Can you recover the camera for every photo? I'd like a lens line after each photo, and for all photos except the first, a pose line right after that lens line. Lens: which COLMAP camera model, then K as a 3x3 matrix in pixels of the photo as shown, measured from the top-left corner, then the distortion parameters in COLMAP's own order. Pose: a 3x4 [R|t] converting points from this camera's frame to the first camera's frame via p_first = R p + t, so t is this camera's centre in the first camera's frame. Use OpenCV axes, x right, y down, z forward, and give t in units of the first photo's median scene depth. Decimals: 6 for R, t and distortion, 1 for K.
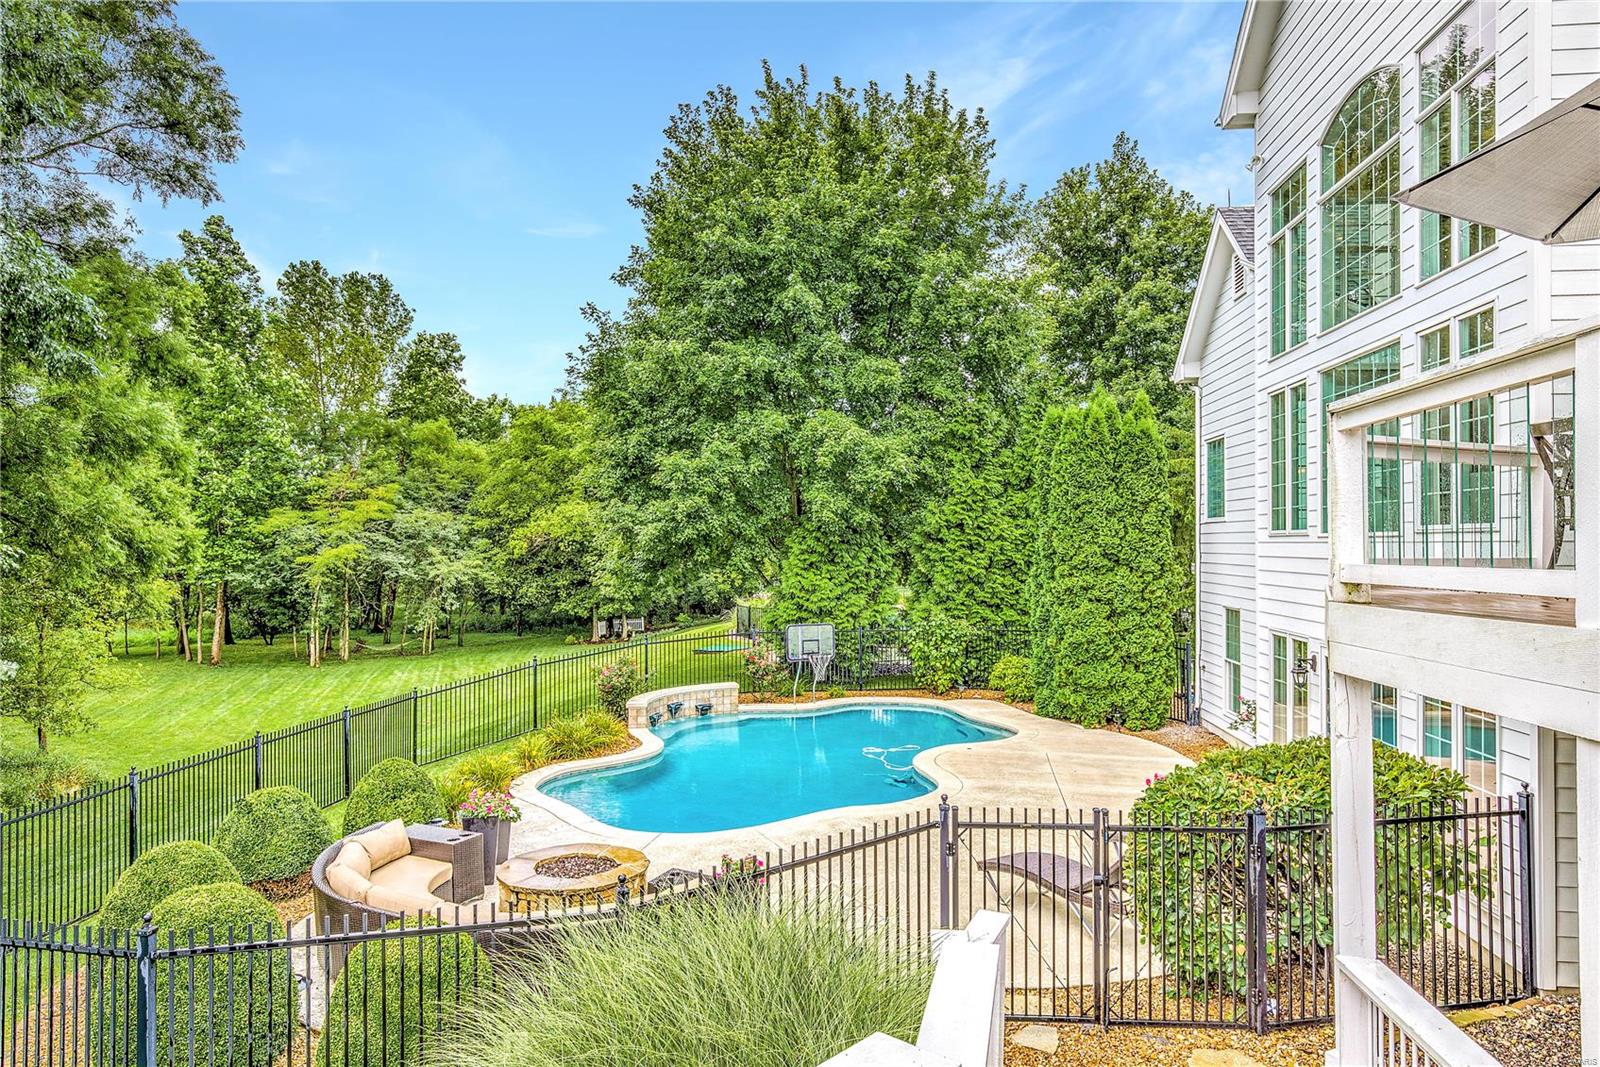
lens RADIAL K [[998.9, 0, 822.5], [0, 998.9, 538.9], [0, 0, 1]] dist [-0.001631, 0.000504]
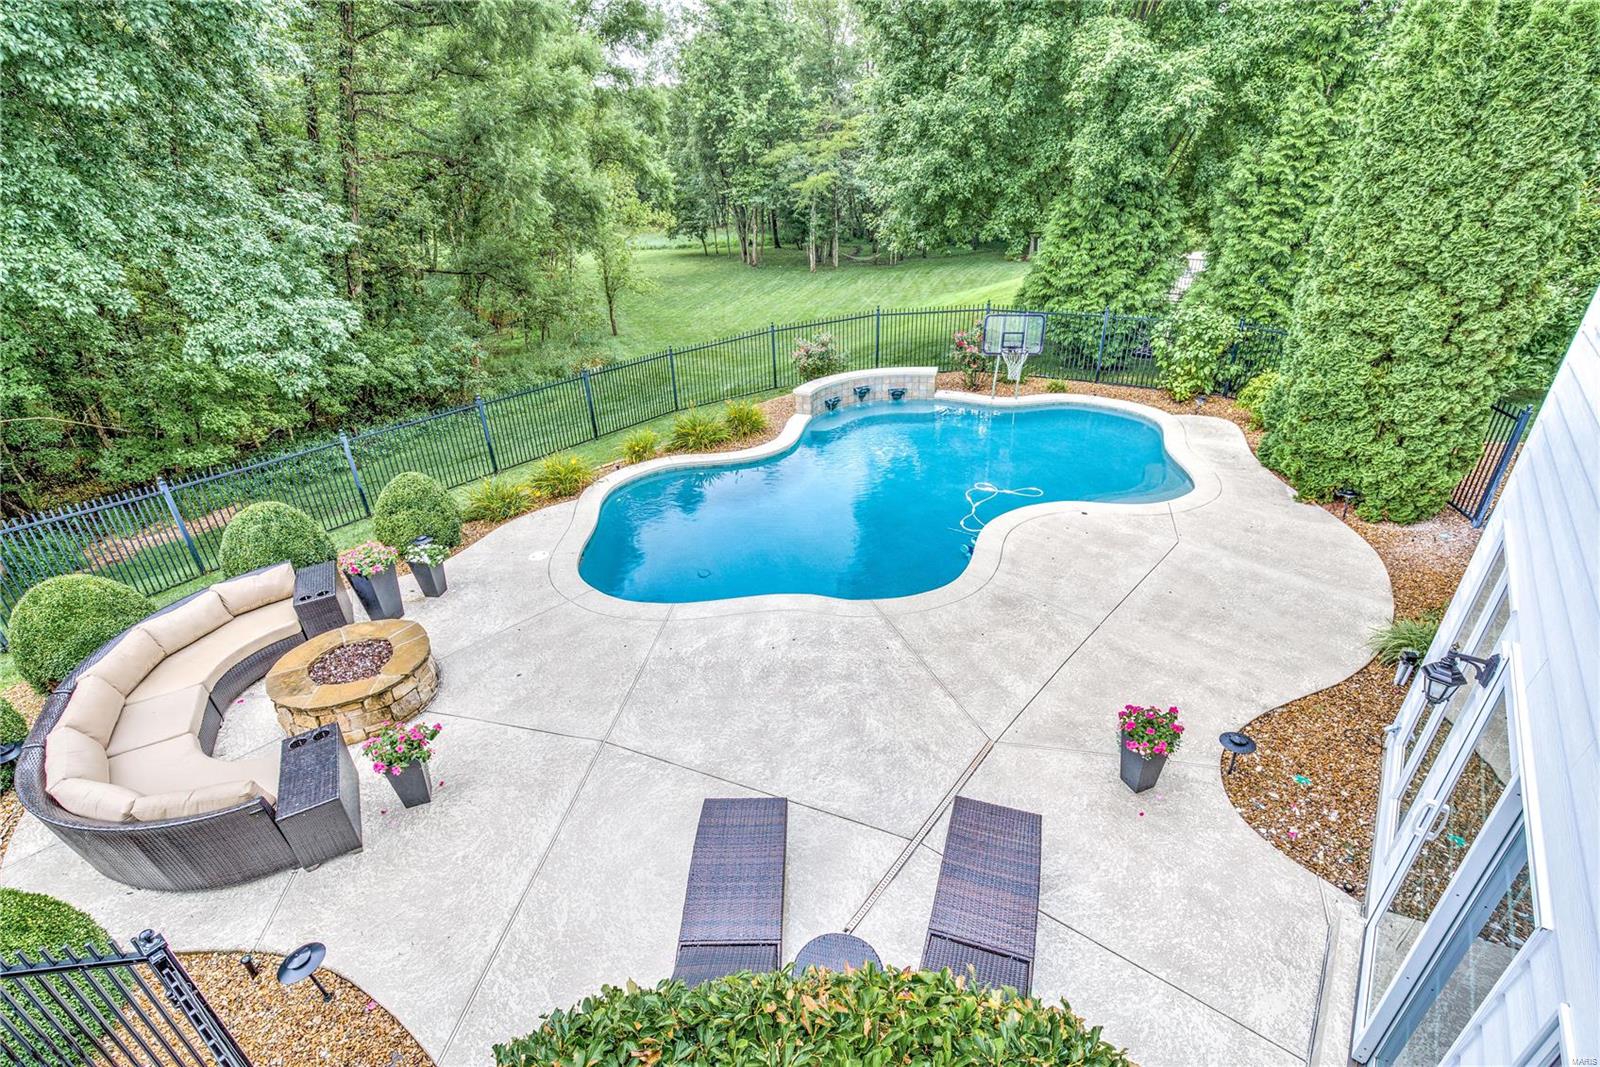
lens RADIAL K [[730.7, 0, 809.4], [0, 730.7, 550.9], [0, 0, 1]] dist [0.004592, 0.000987]
pose [[0.840319, 0.241555, -0.485298, 0.175068], [0.023885, 0.877865, 0.478313, -0.041243], [0.541565, -0.413527, 0.731917, 0.280271]]
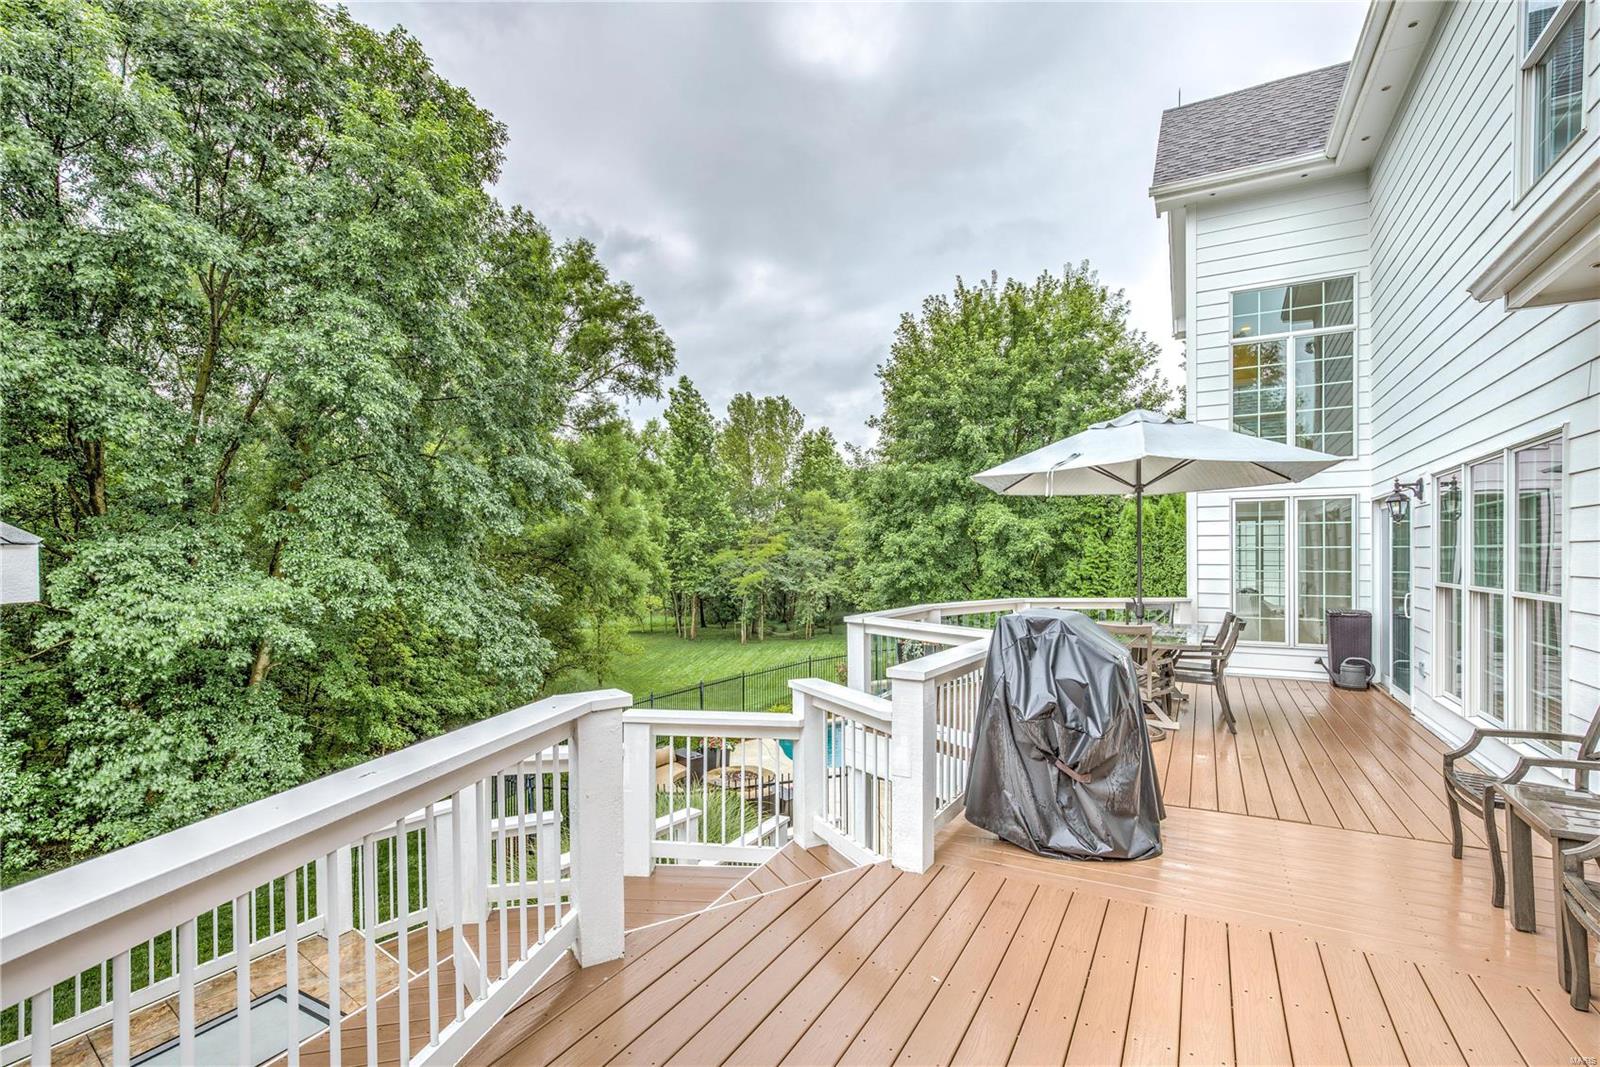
lens RADIAL K [[720.9, 0, 806.7], [0, 720.9, 560.3], [0, 0, 1]] dist [-0.001187, -0.000368]
pose [[0.914082, -0.001308, -0.405527, 0.183471], [0.004656, 0.999963, 0.007270, -0.048801], [0.405503, -0.008533, 0.914054, -0.117818]]
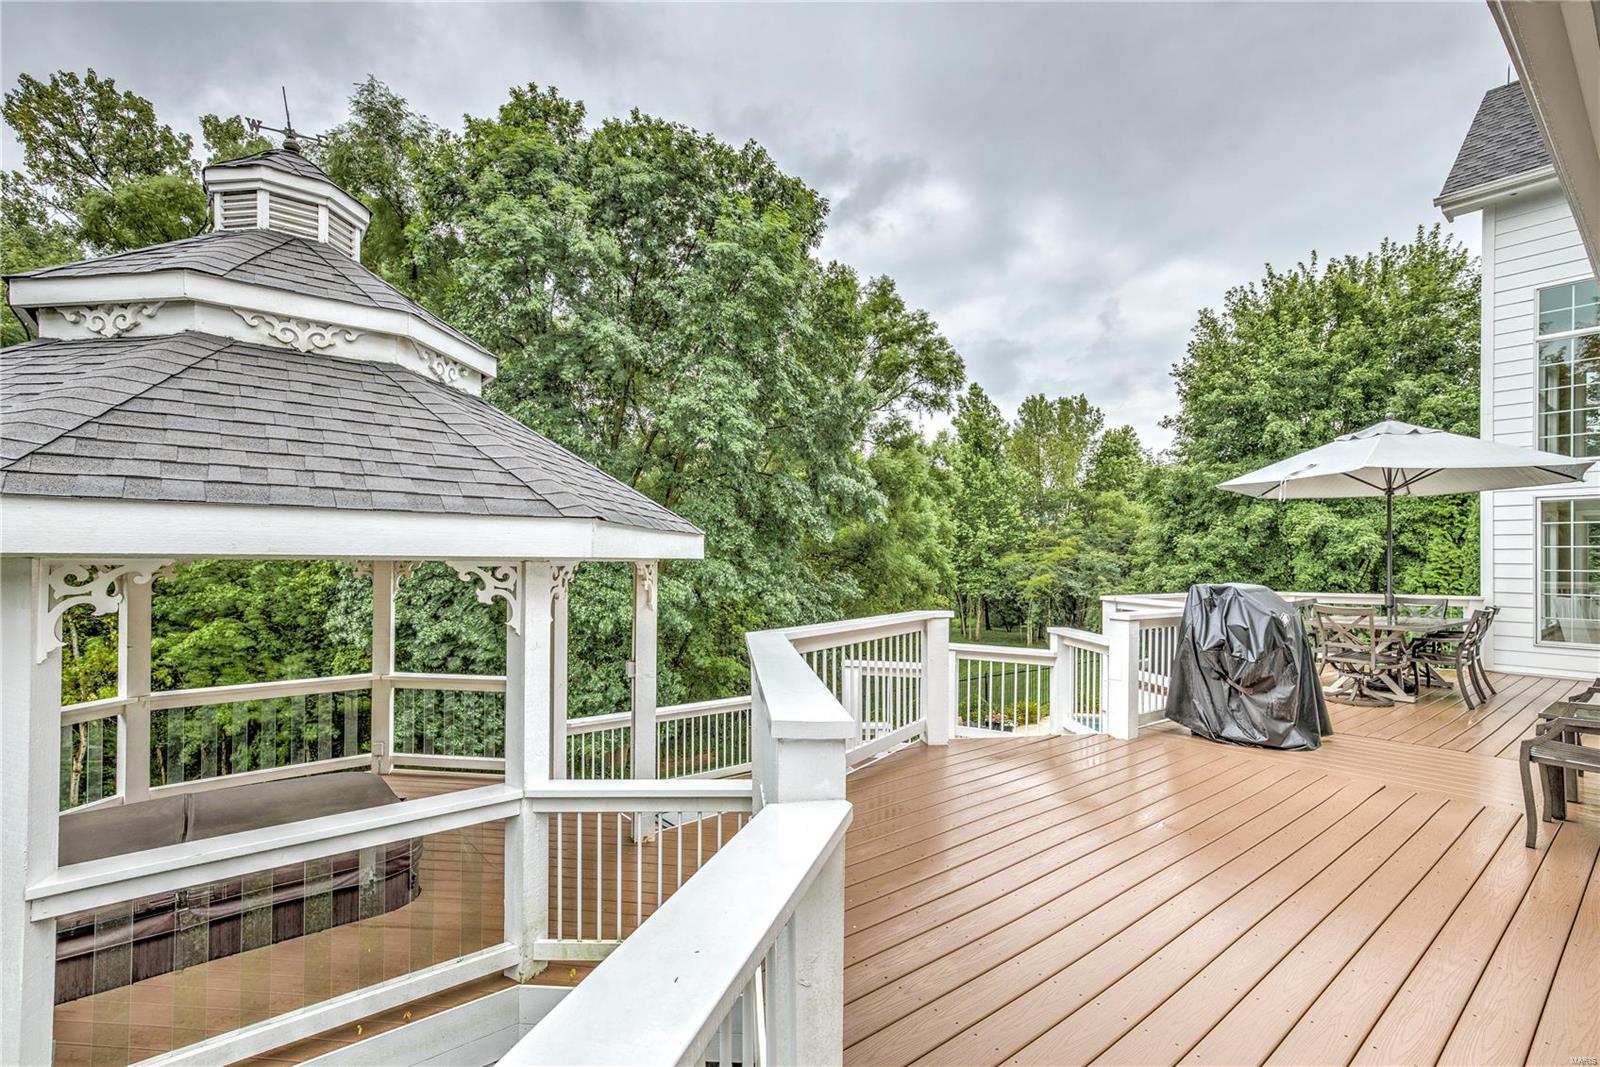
lens RADIAL K [[720.9, 0, 806.7], [0, 720.9, 560.3], [0, 0, 1]] dist [-0.001187, -0.000368]
pose [[0.691094, 0.005456, -0.722744, 0.243382], [-0.005869, 0.999981, 0.001937, -0.042861], [0.722741, 0.002903, 0.691113, -0.215012]]
